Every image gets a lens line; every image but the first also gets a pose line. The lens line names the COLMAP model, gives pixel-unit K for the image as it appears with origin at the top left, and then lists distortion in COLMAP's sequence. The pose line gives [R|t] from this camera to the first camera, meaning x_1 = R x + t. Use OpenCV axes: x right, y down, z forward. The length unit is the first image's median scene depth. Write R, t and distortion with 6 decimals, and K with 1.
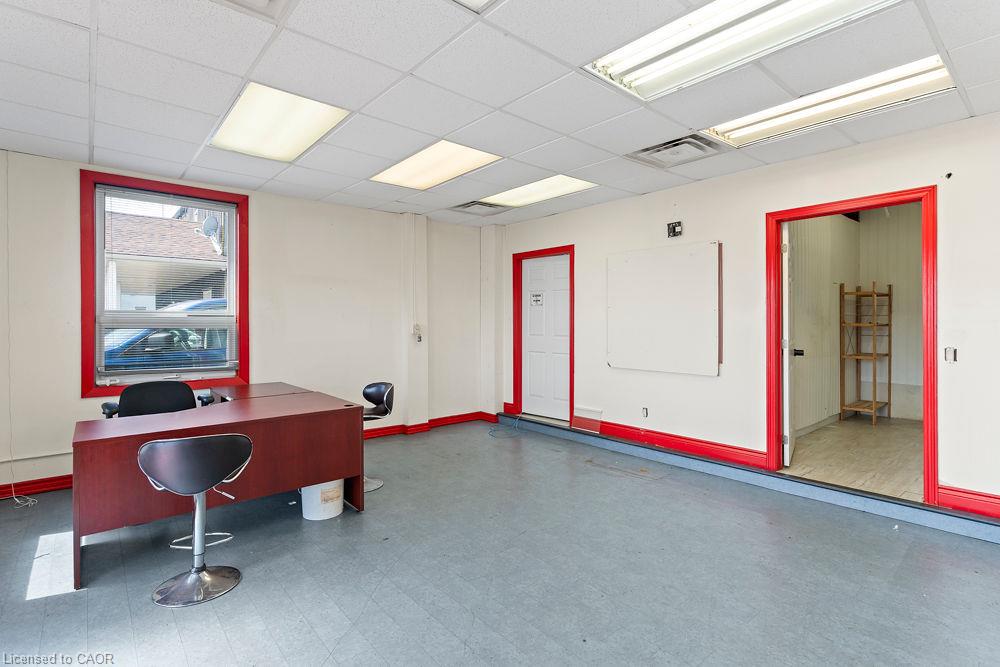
lens RADIAL K [[484.1, 0, 499.8], [0, 484.1, 320.5], [0, 0, 1]] dist [0.000933, 0.000753]
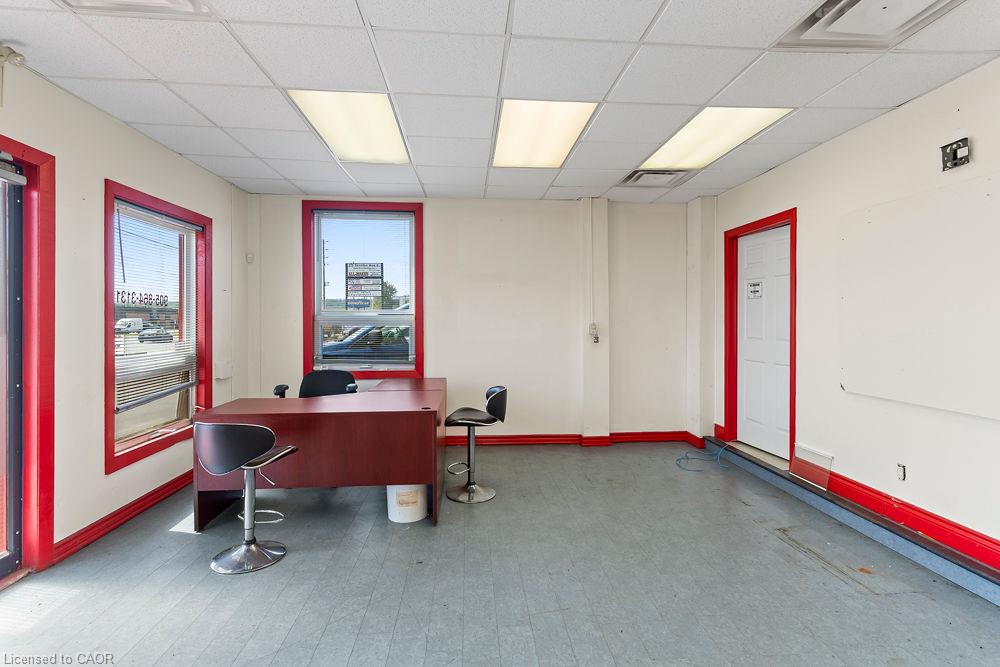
lens RADIAL K [[484.1, 0, 499.8], [0, 484.1, 320.5], [0, 0, 1]] dist [0.000933, 0.000753]
pose [[0.806704, 0.001554, -0.590954, 0.258555], [-0.000269, 0.999997, 0.002262, 0.001743], [0.590956, -0.001666, 0.806702, 0.231476]]
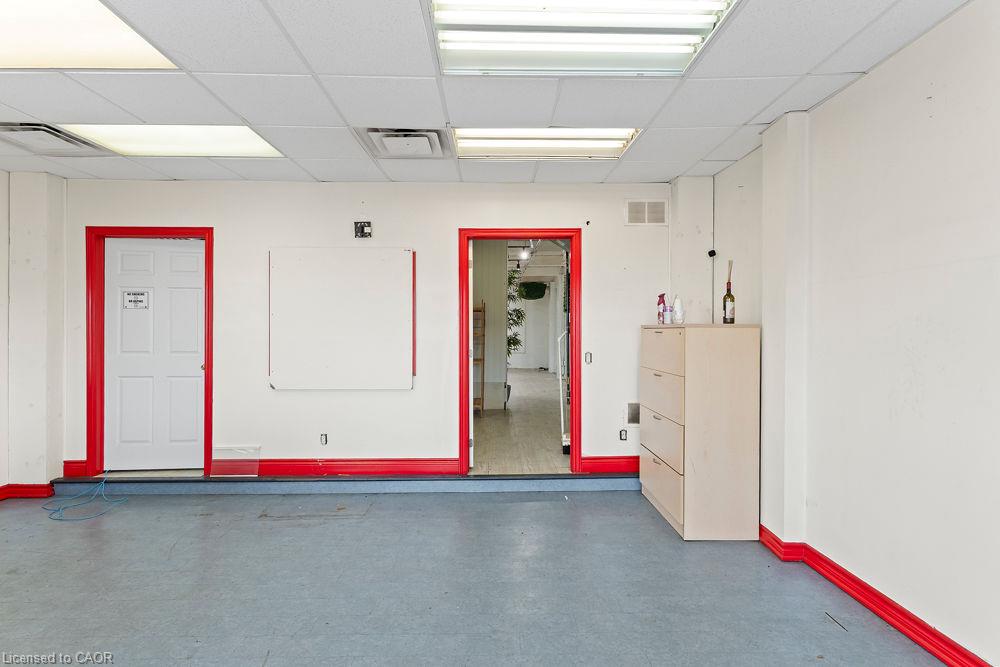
lens RADIAL K [[489.6, 0, 504.6], [0, 489.6, 332.6], [0, 0, 1]] dist [0.001081, 0.000161]
pose [[0.630573, 0.000904, 0.776130, -0.170290], [-0.003362, 0.999993, 0.001567, 0.000207], [-0.776123, -0.003598, 0.630571, 0.217017]]
